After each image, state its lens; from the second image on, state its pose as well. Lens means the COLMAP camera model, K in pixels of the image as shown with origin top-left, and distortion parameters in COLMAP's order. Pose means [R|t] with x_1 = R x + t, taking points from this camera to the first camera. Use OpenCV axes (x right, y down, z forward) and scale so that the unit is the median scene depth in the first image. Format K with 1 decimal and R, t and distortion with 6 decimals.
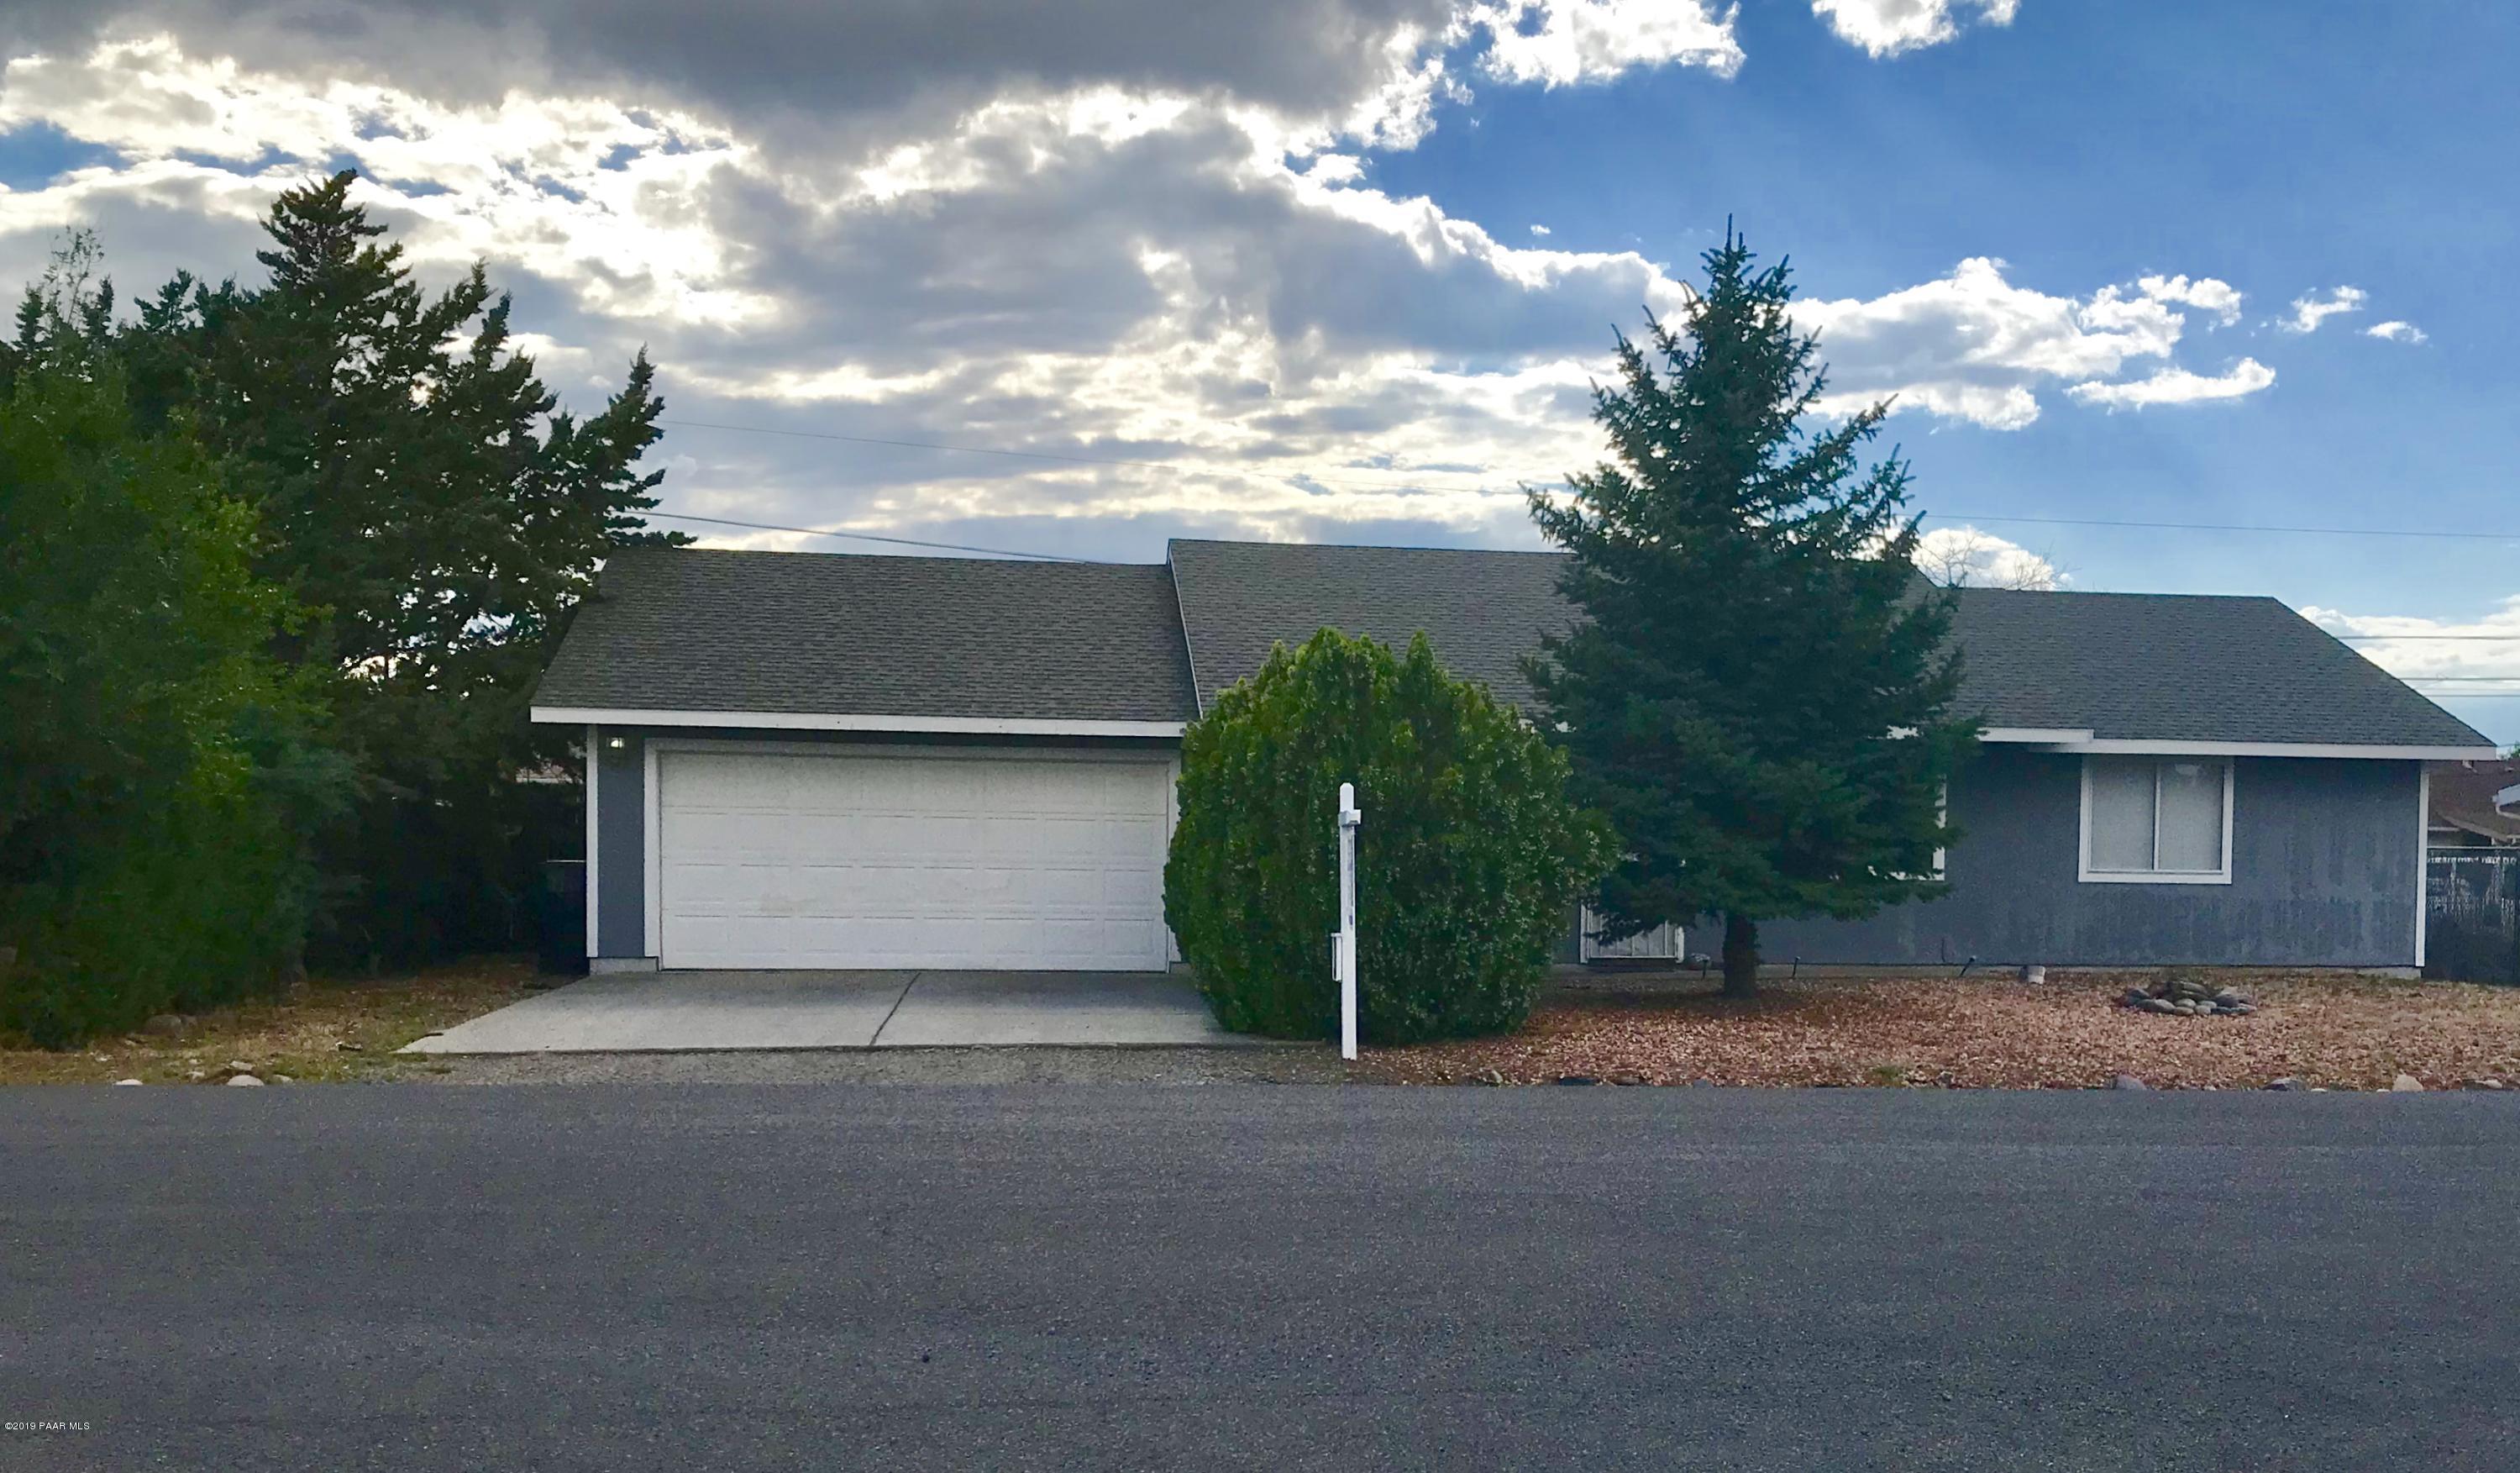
lens RADIAL K [[2963.8, 0, 1259.9], [0, 2963.8, 737.6], [0, 0, 1]] dist [0.020592, 0.022338]
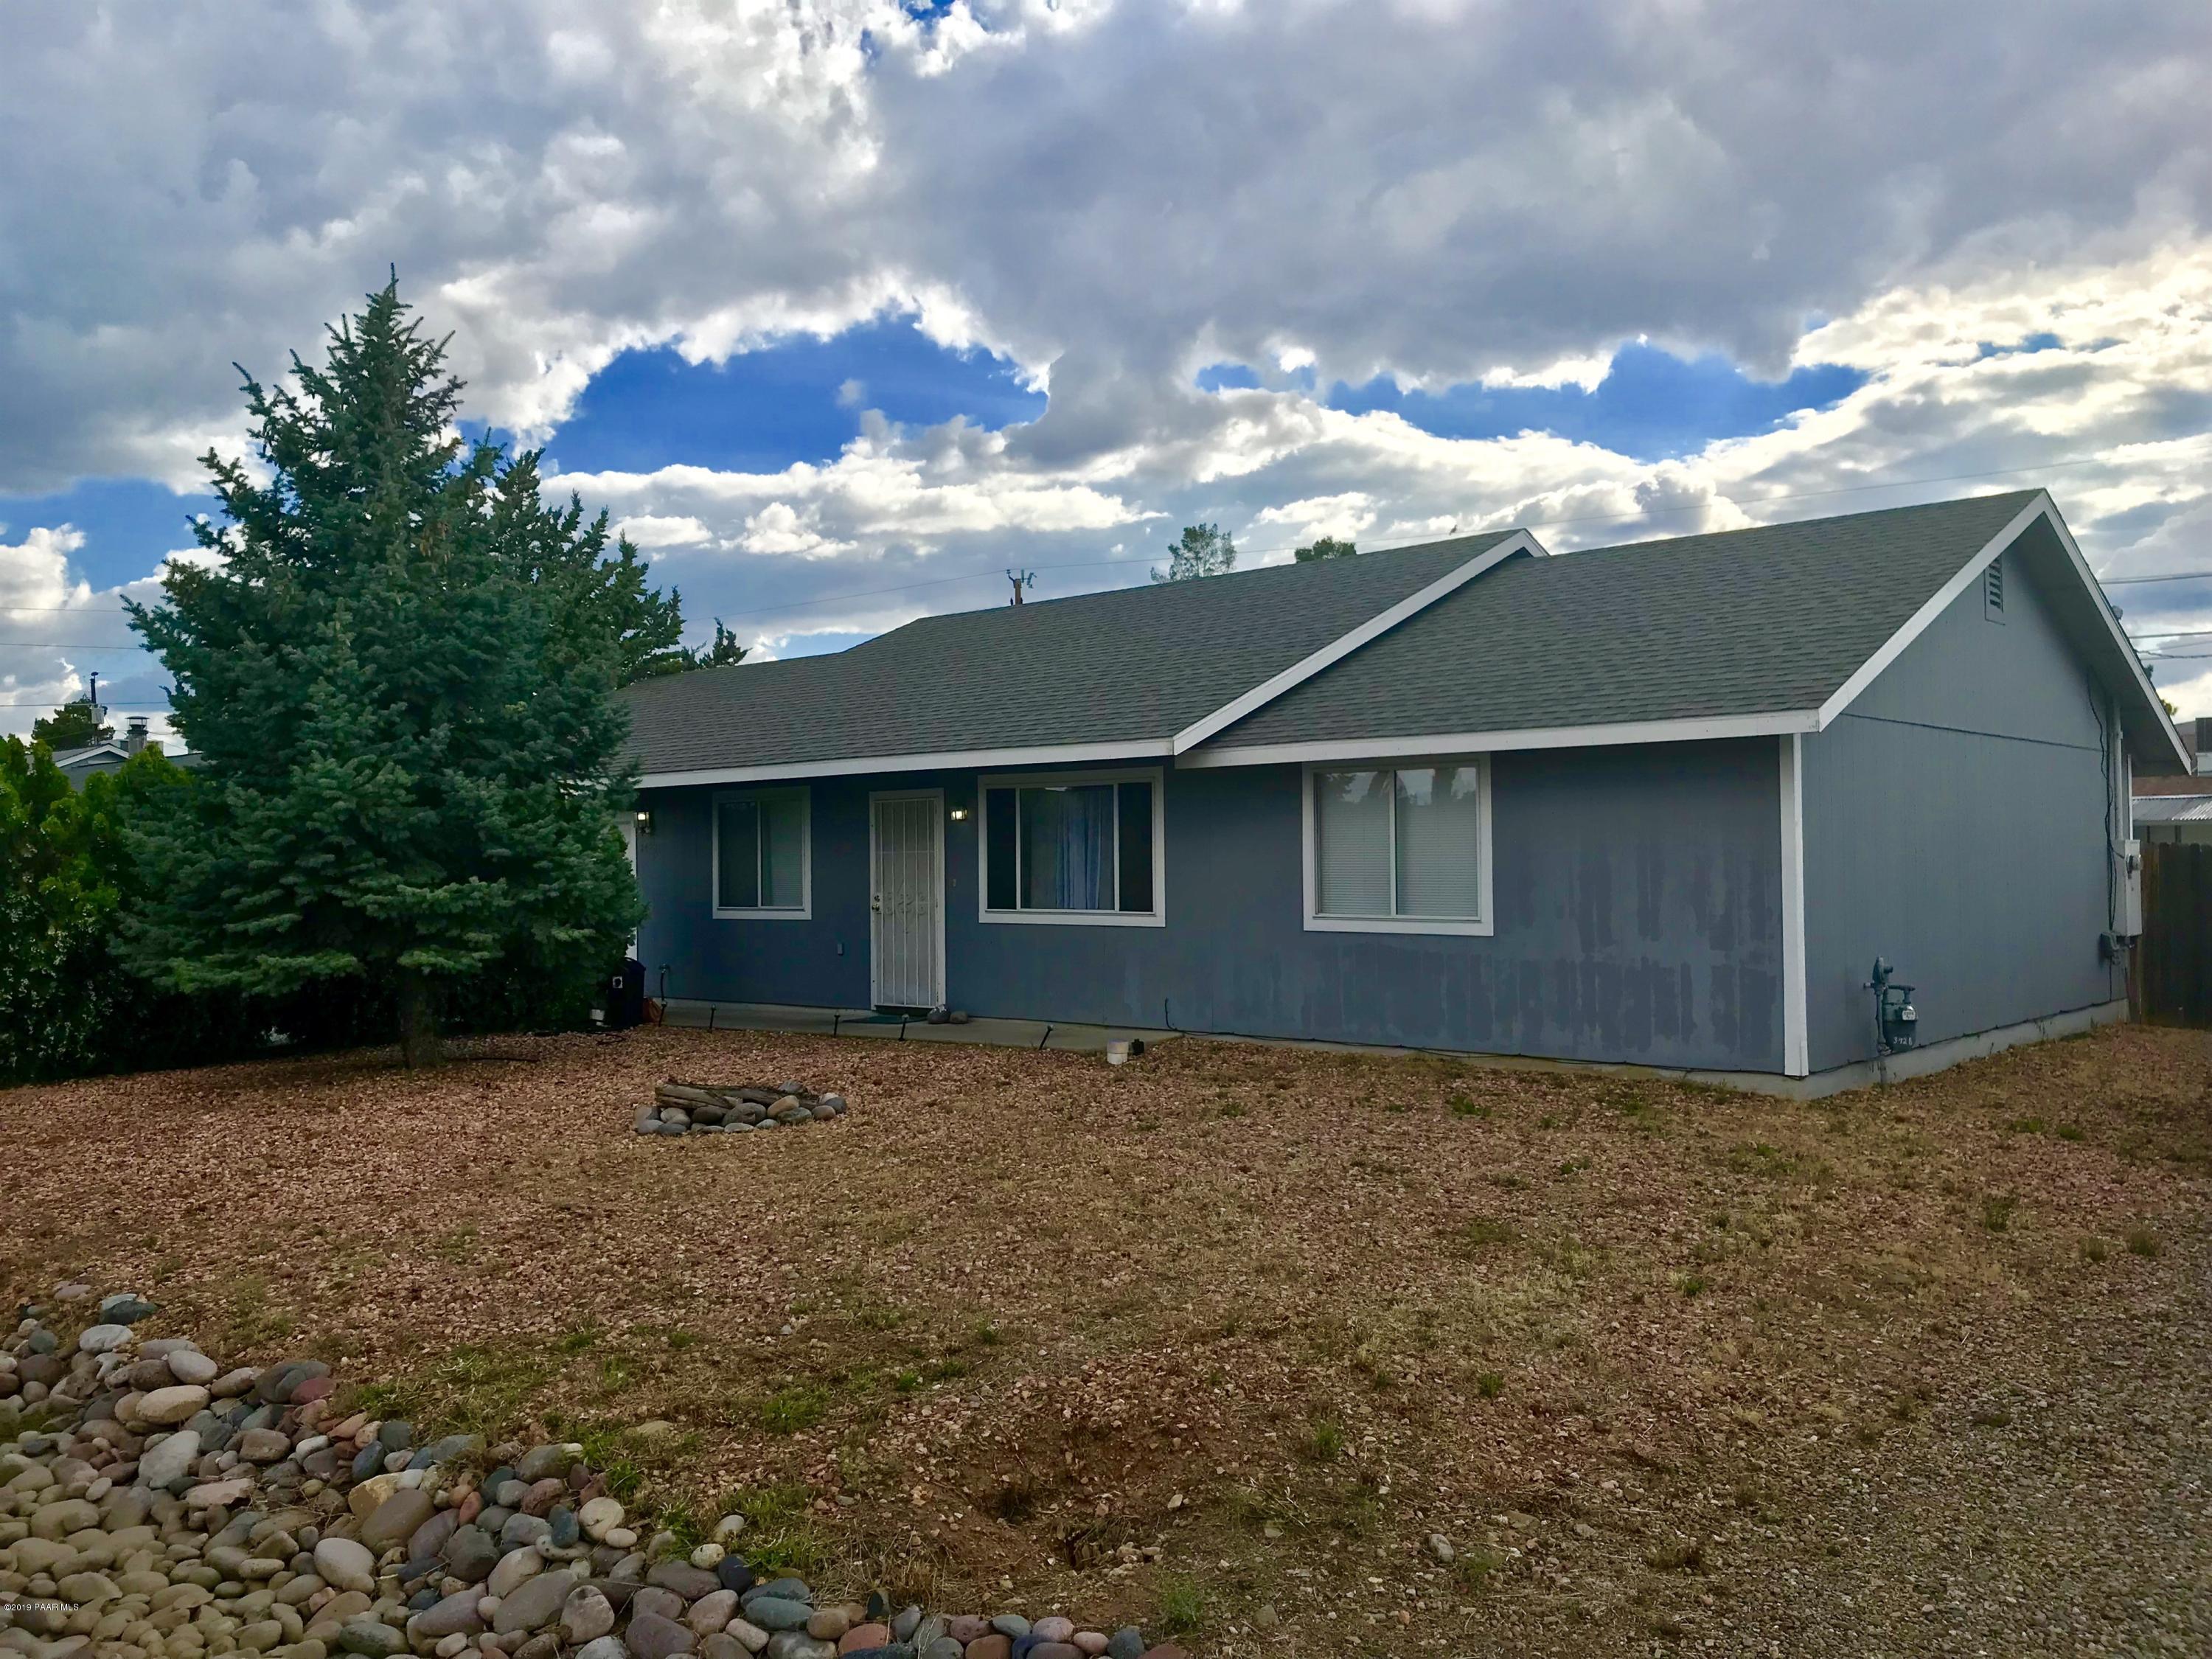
lens RADIAL K [[1810.0, 0, 1082.2], [0, 1810.0, 828.4], [0, 0, 1]] dist [0.051167, -0.071786]
pose [[0.549187, -0.031141, -0.835119, 0.623308], [0.058273, 0.998300, 0.001095, 0.017593], [0.833665, -0.049267, 0.550068, 0.677719]]
